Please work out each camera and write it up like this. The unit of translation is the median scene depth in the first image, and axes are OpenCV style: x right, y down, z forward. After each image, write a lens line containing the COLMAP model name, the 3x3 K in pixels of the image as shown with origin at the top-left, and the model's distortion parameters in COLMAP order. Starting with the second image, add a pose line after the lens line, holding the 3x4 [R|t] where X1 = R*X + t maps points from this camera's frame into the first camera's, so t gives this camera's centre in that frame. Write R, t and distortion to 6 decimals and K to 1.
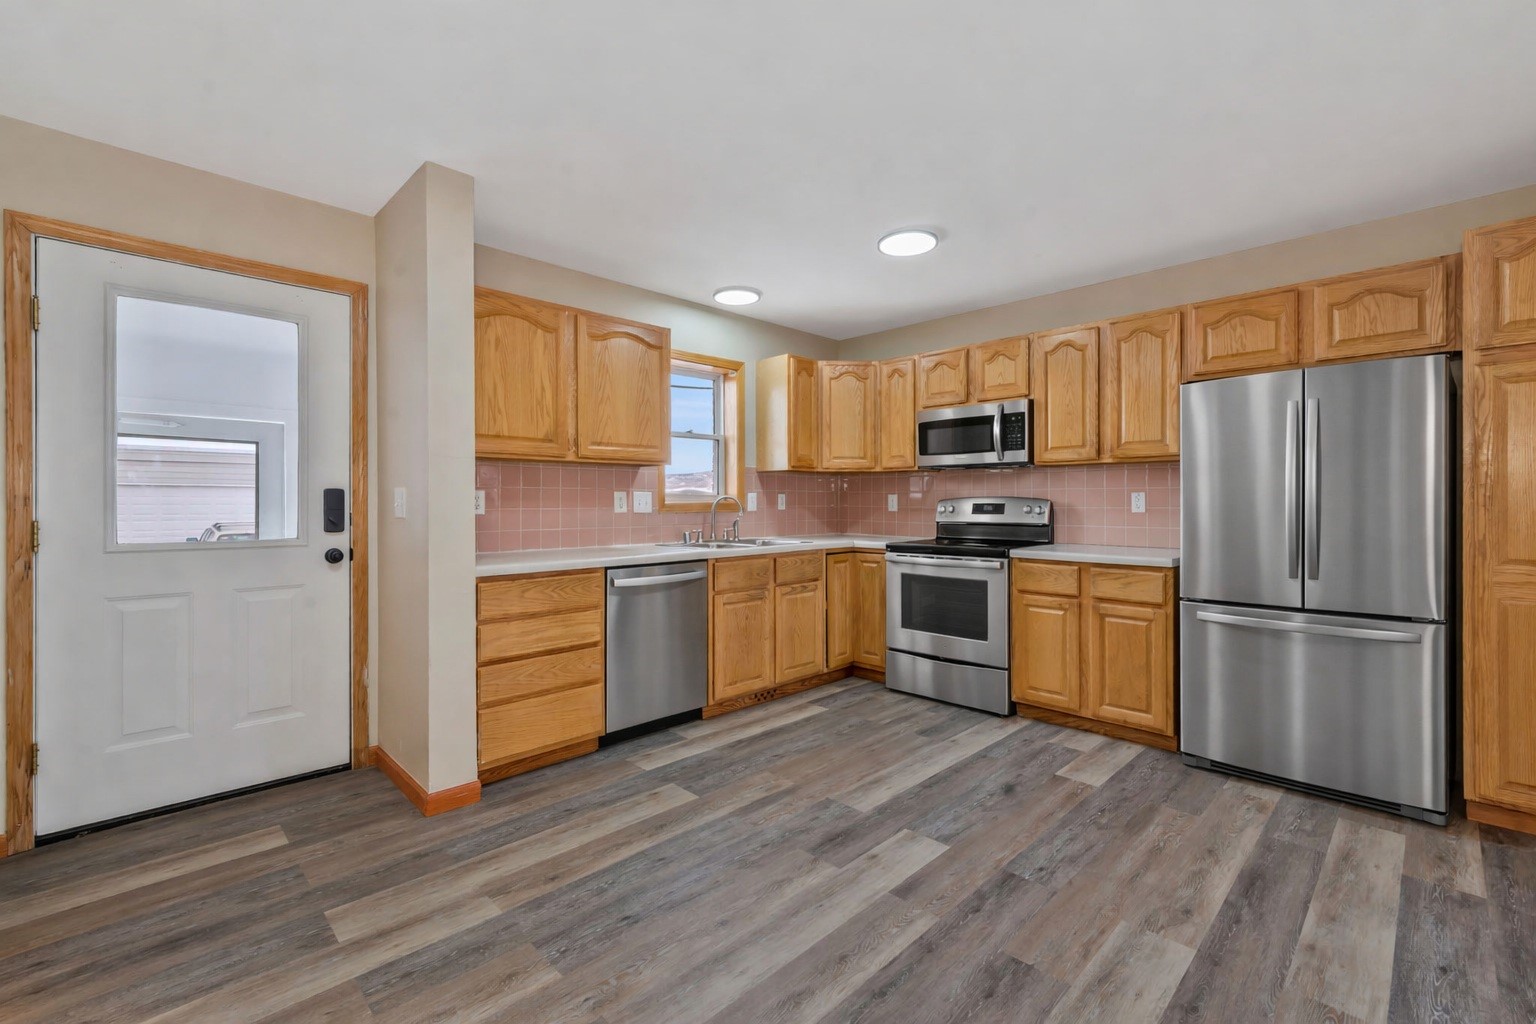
lens RADIAL K [[663.0, 0, 765.7], [0, 663.0, 505.9], [0, 0, 1]] dist [0.002150, 0.000936]
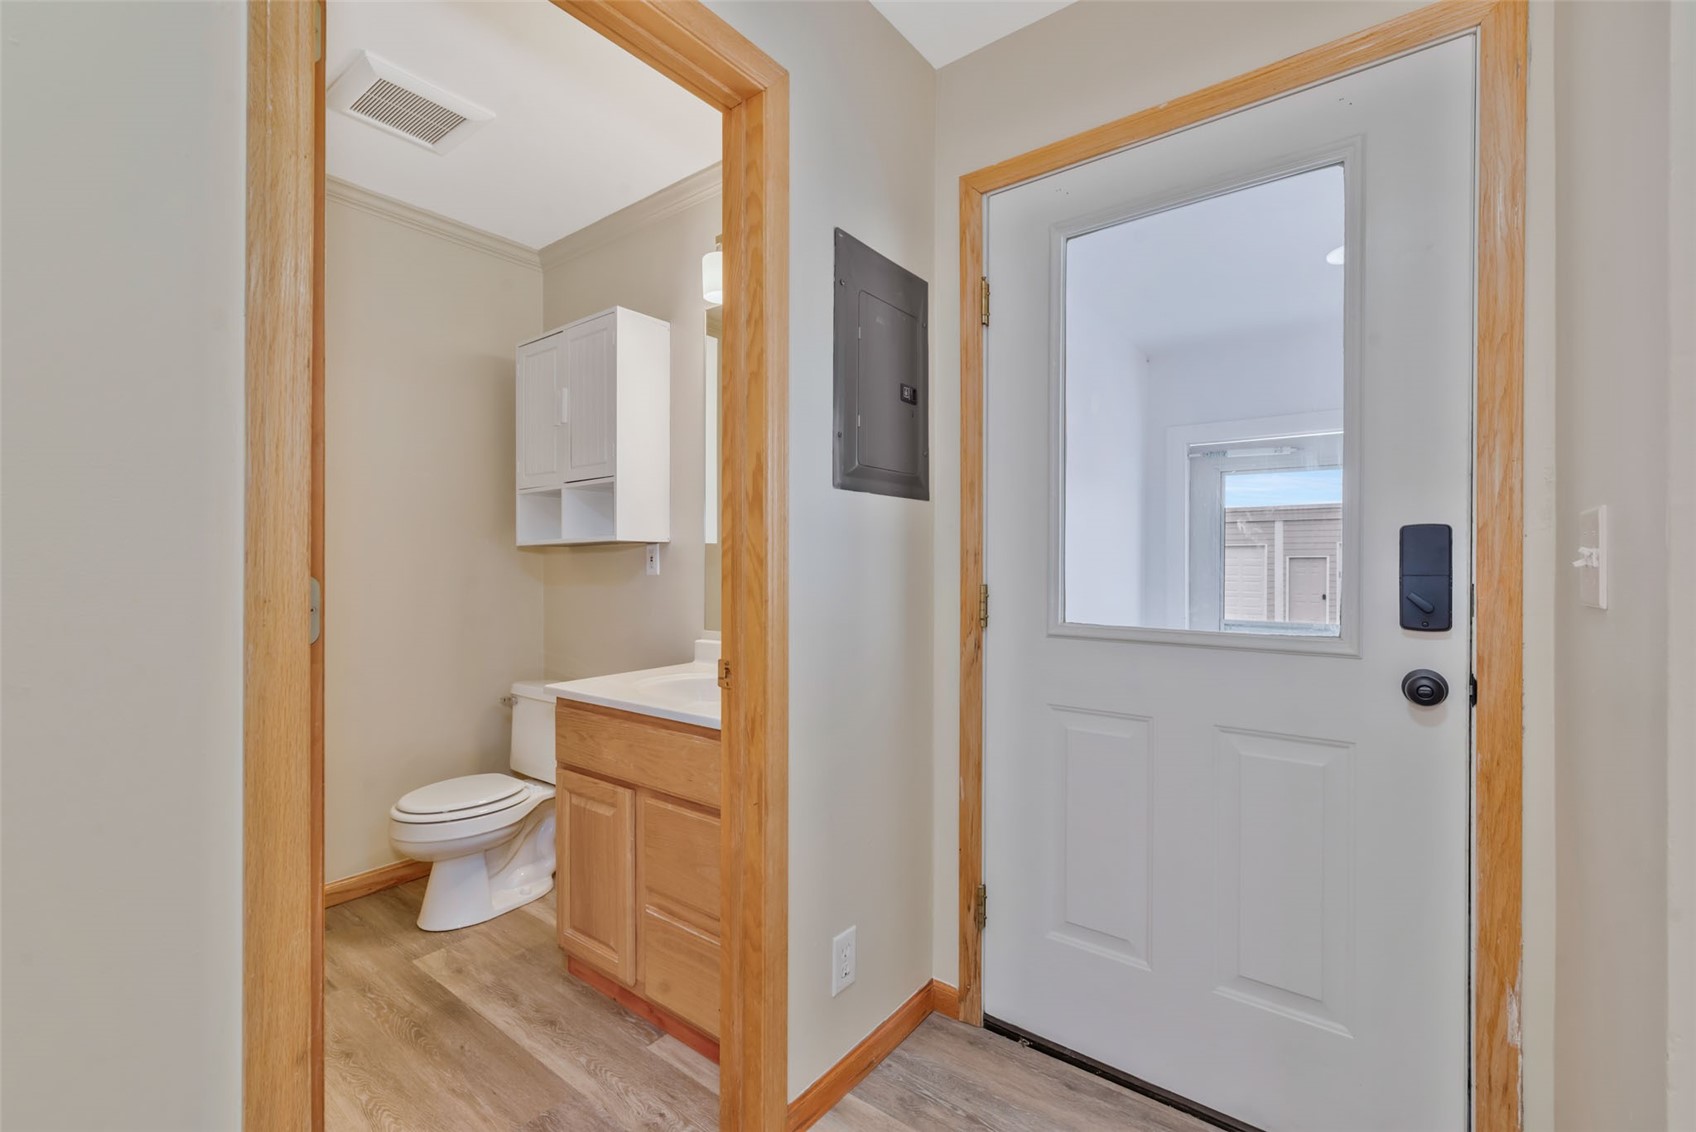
lens RADIAL K [[725.0, 0, 848.0], [0, 725.0, 566.0], [0, 0, 1]] dist [0.001898, -0.000332]
pose [[0.134955, 0.005389, -0.990837, -0.236285], [-0.004844, 0.999977, 0.004779, -0.001063], [0.990840, 0.004154, 0.134978, 0.545758]]
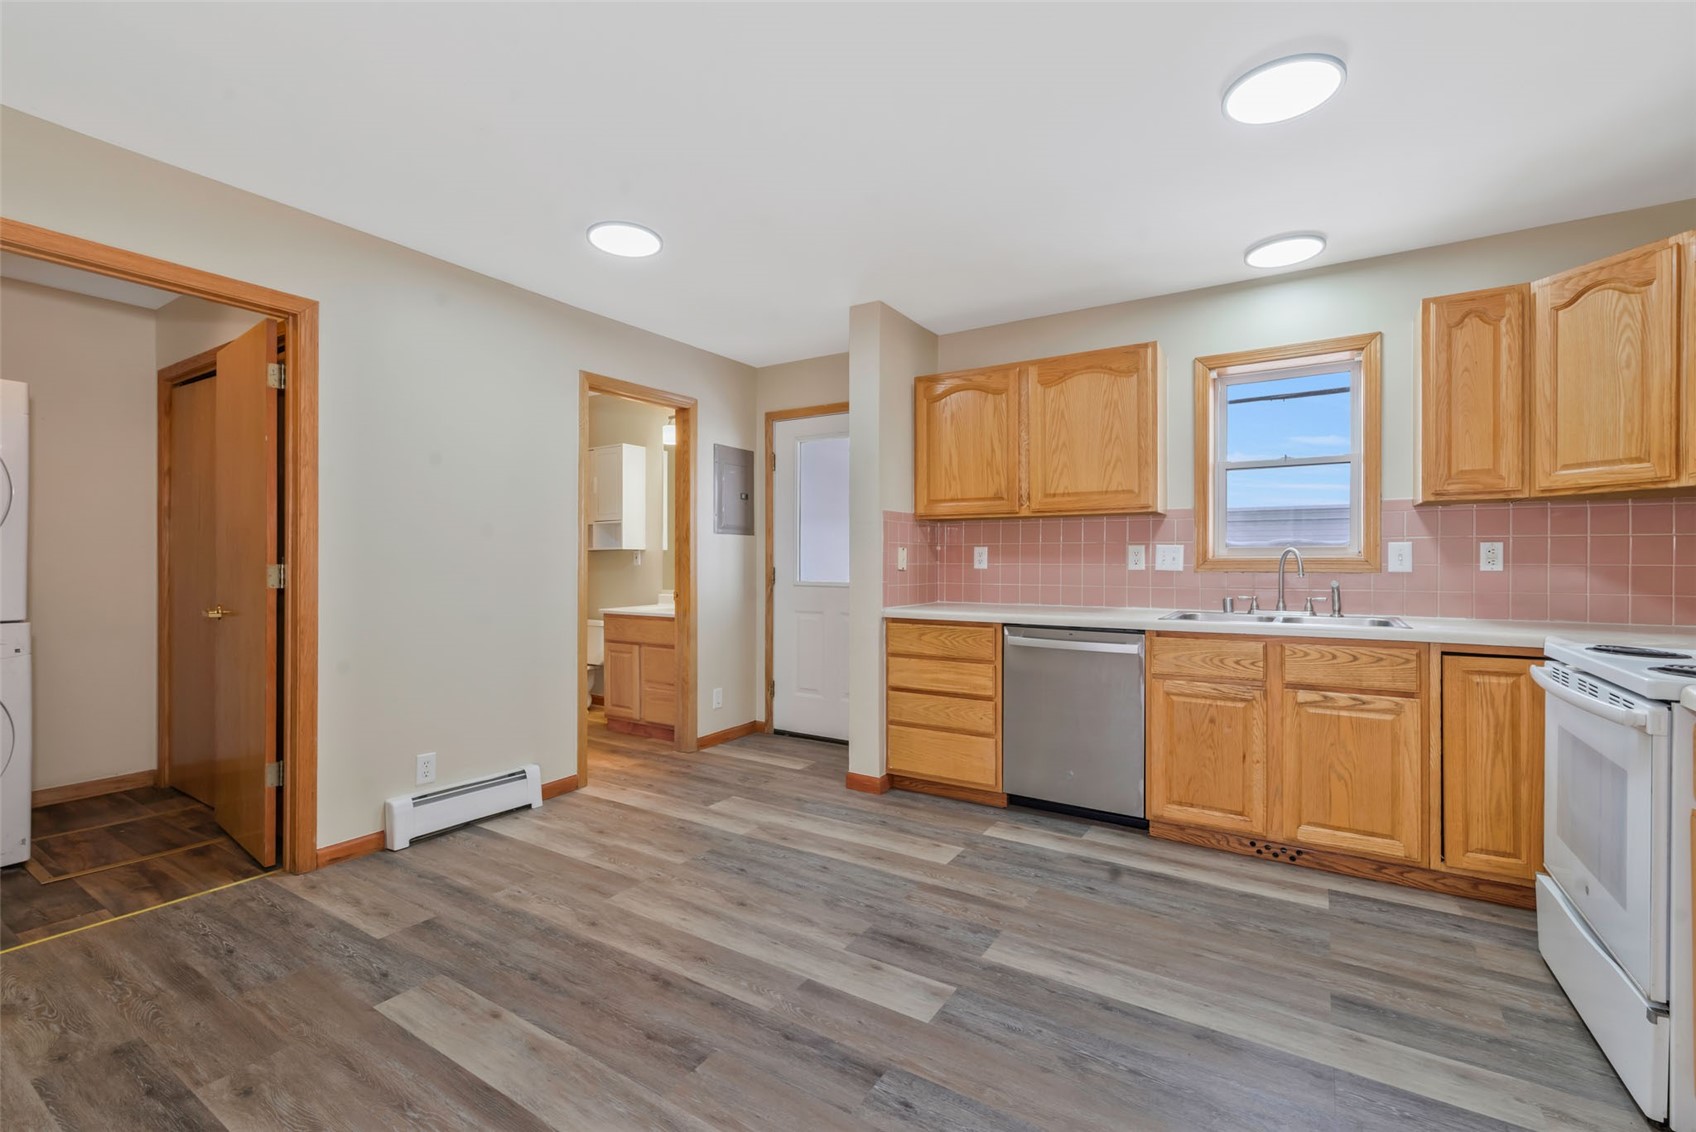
lens RADIAL K [[732.1, 0, 845.5], [0, 732.1, 559.3], [0, 0, 1]] dist [0.002150, 0.000936]
pose [[0.221047, 0.001243, -0.975262, 0.777982], [-0.004442, 0.999990, 0.000268, -0.002319], [0.975253, 0.004273, 0.221050, 0.536359]]
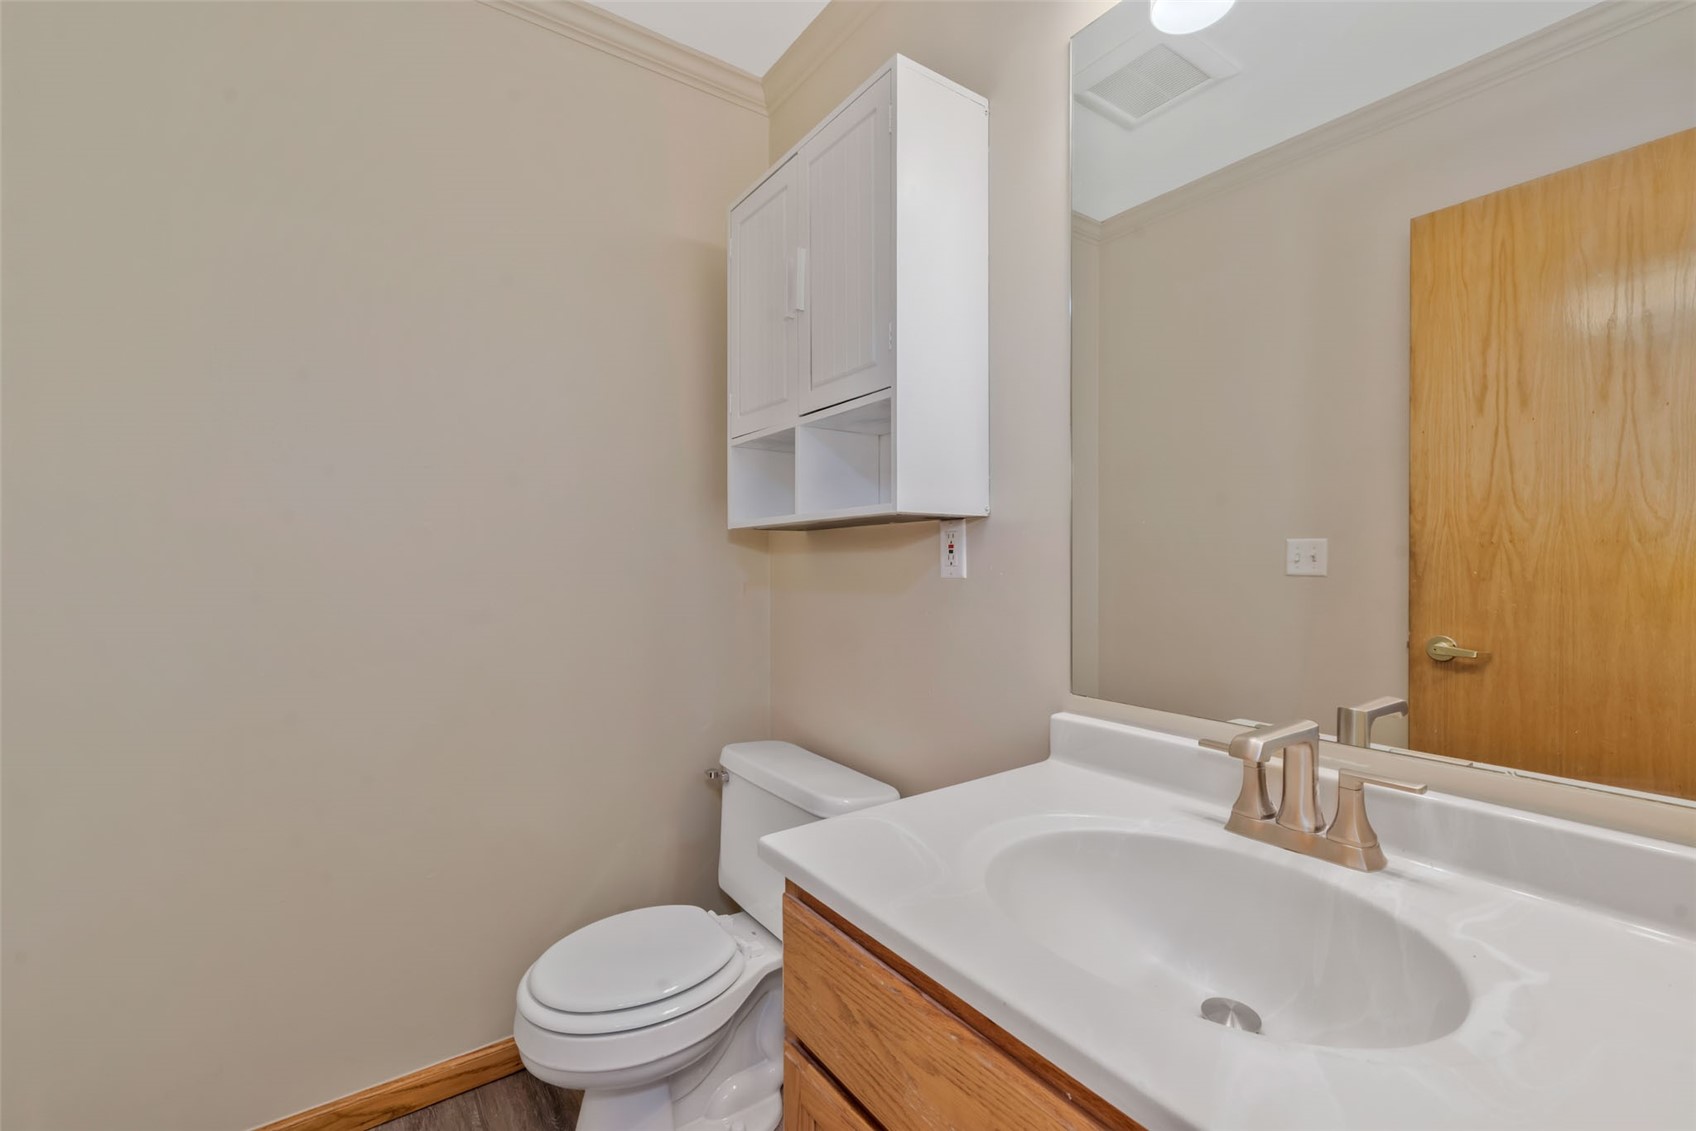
lens RADIAL K [[725.0, 0, 848.0], [0, 725.0, 565.5], [0, 0, 1]] dist [0.001898, -0.000332]
pose [[-0.164839, 0.009551, -0.986274, -0.650614], [-0.003640, 0.999940, 0.010292, 0.001904], [0.986314, 0.005287, -0.164794, 0.442874]]
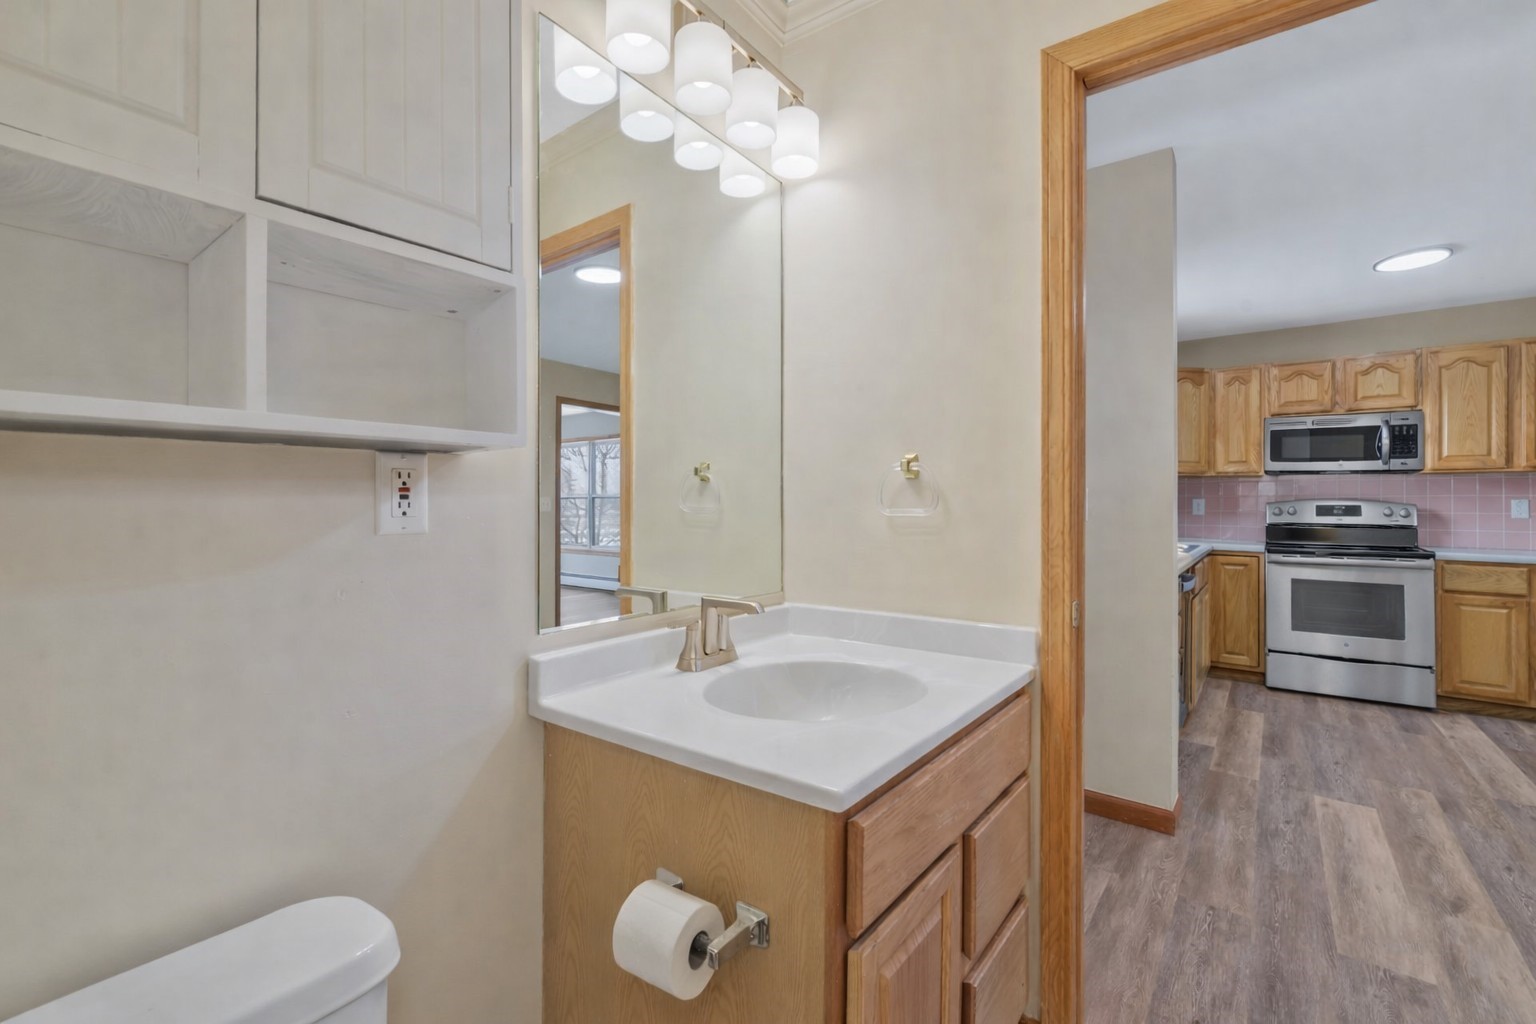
lens RADIAL K [[663.0, 0, 765.7], [0, 663.0, 505.9], [0, 0, 1]] dist [0.002150, 0.000936]
pose [[0.990945, 0.005070, 0.134175, -0.989430], [-0.004453, 0.999978, -0.004899, 0.002549], [-0.134197, 0.004258, 0.990946, 0.111592]]
